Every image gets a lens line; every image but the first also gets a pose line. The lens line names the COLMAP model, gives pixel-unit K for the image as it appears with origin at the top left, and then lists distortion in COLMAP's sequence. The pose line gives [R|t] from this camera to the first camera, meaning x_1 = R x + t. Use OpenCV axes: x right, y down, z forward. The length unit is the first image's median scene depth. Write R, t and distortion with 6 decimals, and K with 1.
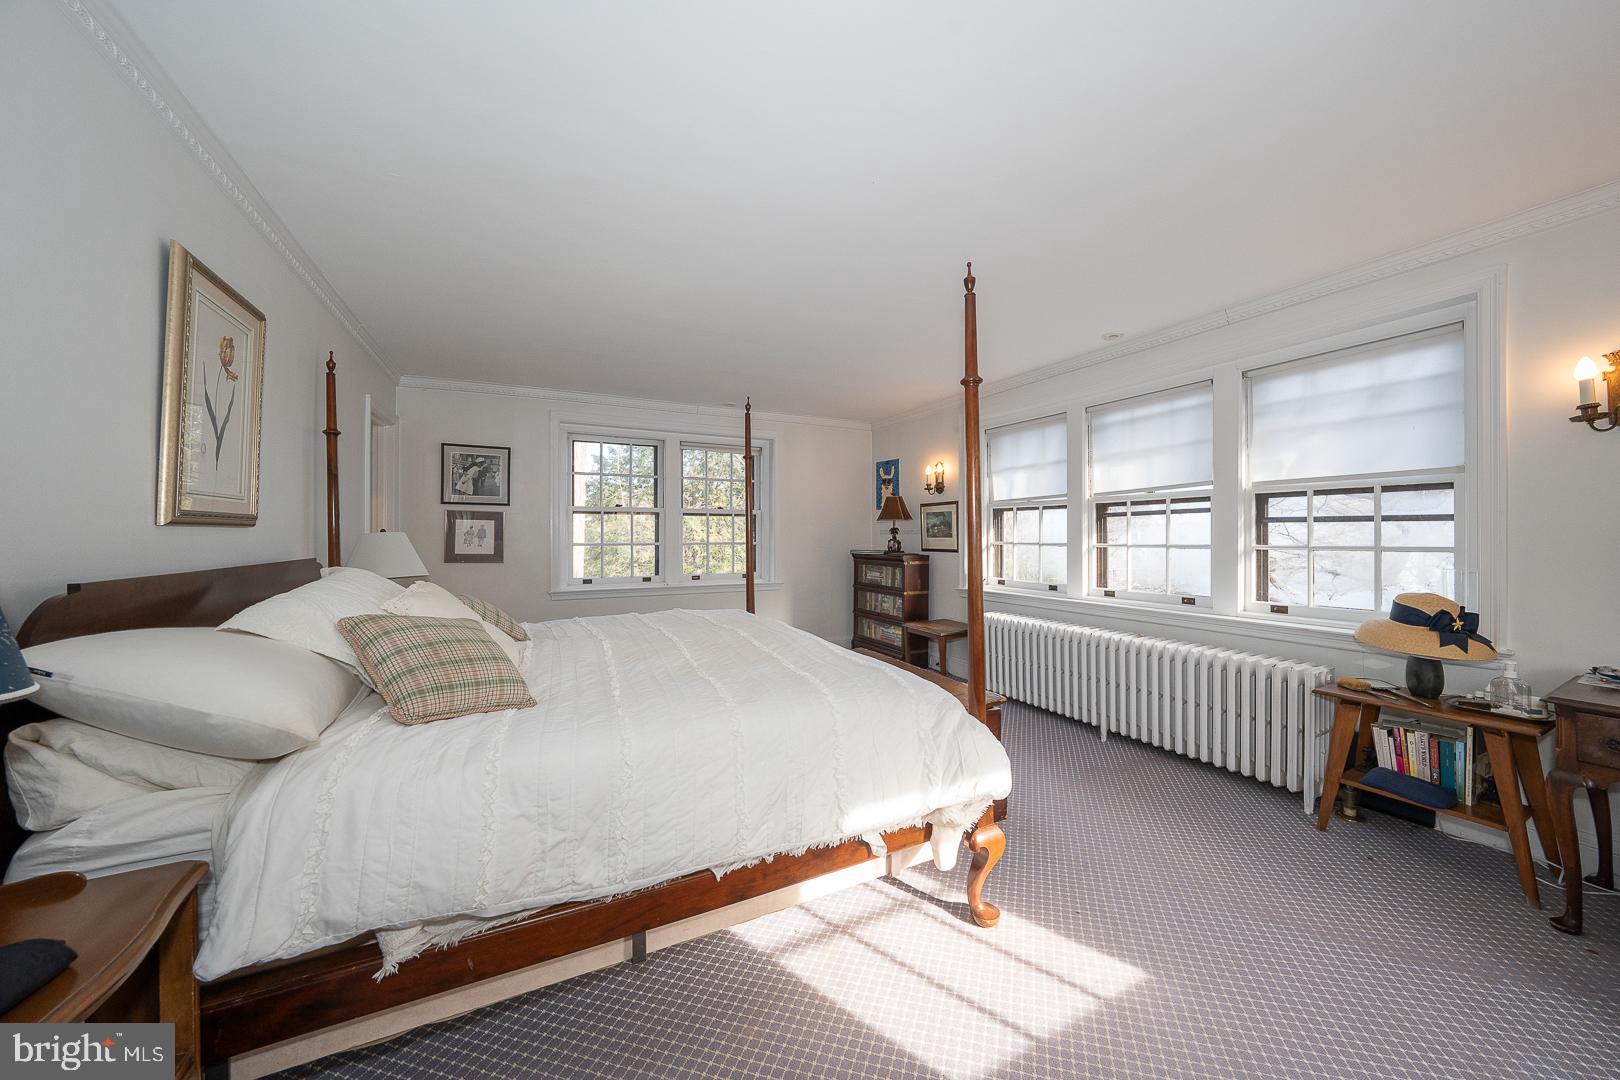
lens RADIAL K [[557.8, 0, 813.1], [0, 557.8, 533.8], [0, 0, 1]] dist [-0.034281, -0.000054]
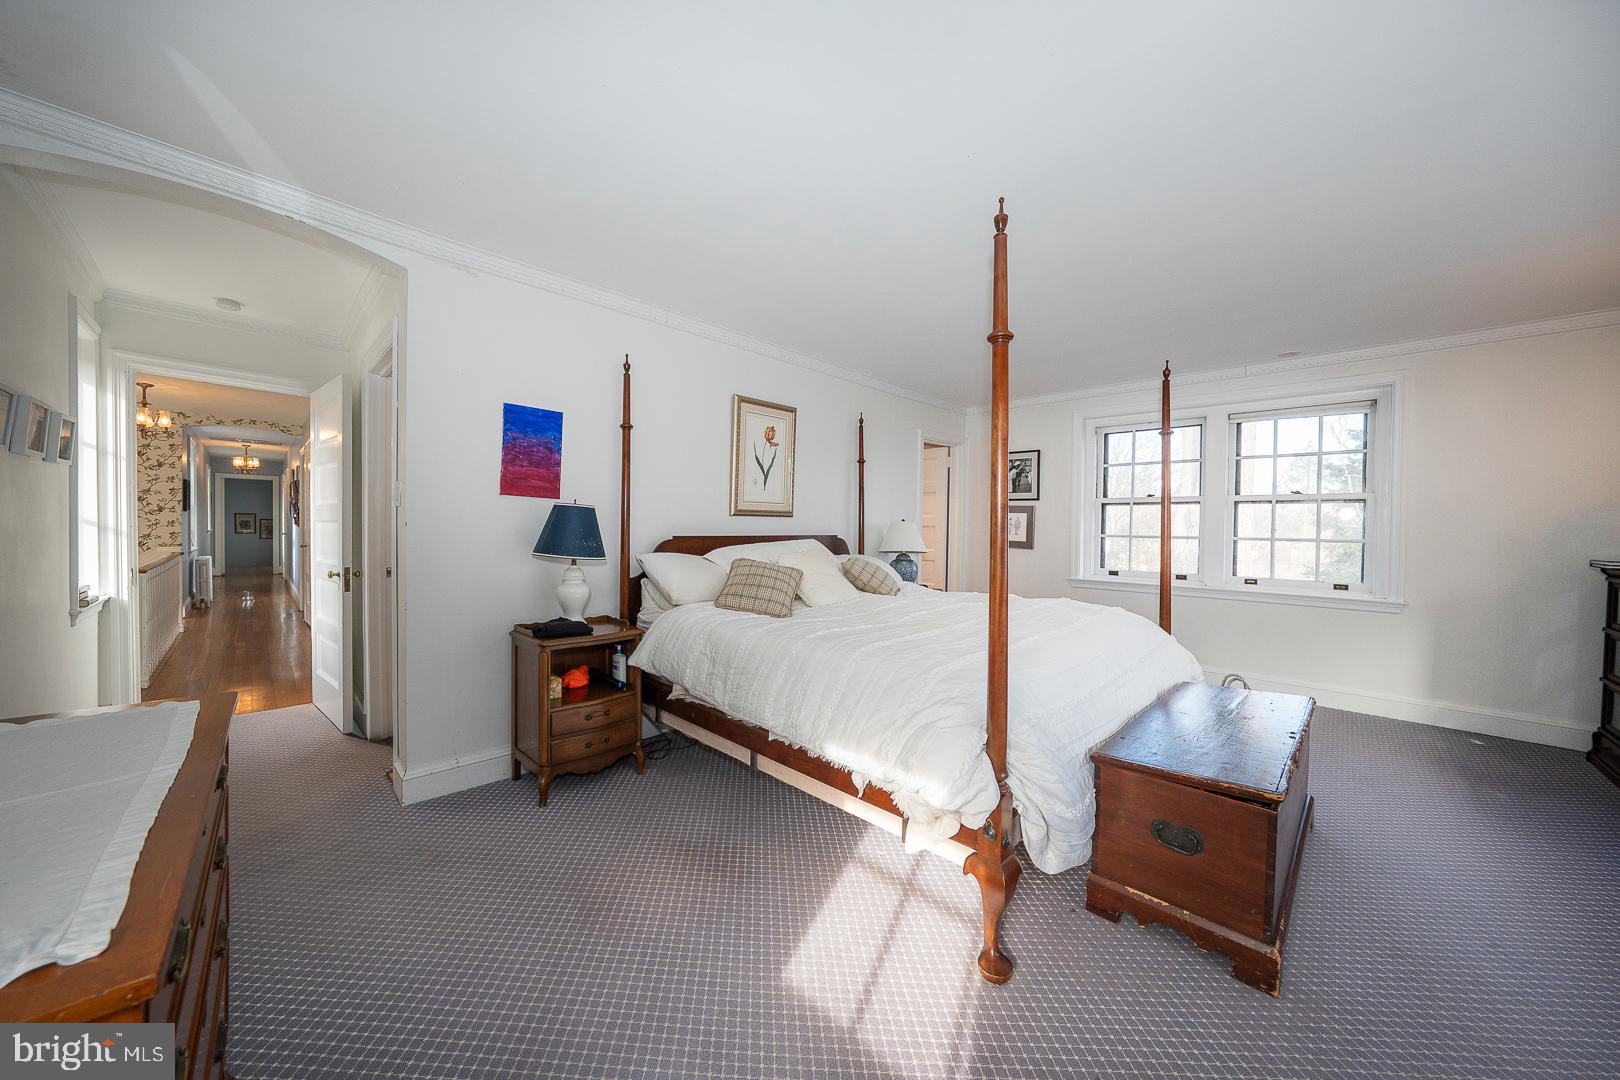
lens RADIAL K [[557.9, 0, 816.2], [0, 557.9, 535.1], [0, 0, 1]] dist [-0.009590, 0.000018]
pose [[0.313024, 0.022224, -0.949485, 1.010444], [-0.011636, 0.999741, 0.019565, 0.012047], [0.949674, 0.004924, 0.313201, 0.466584]]
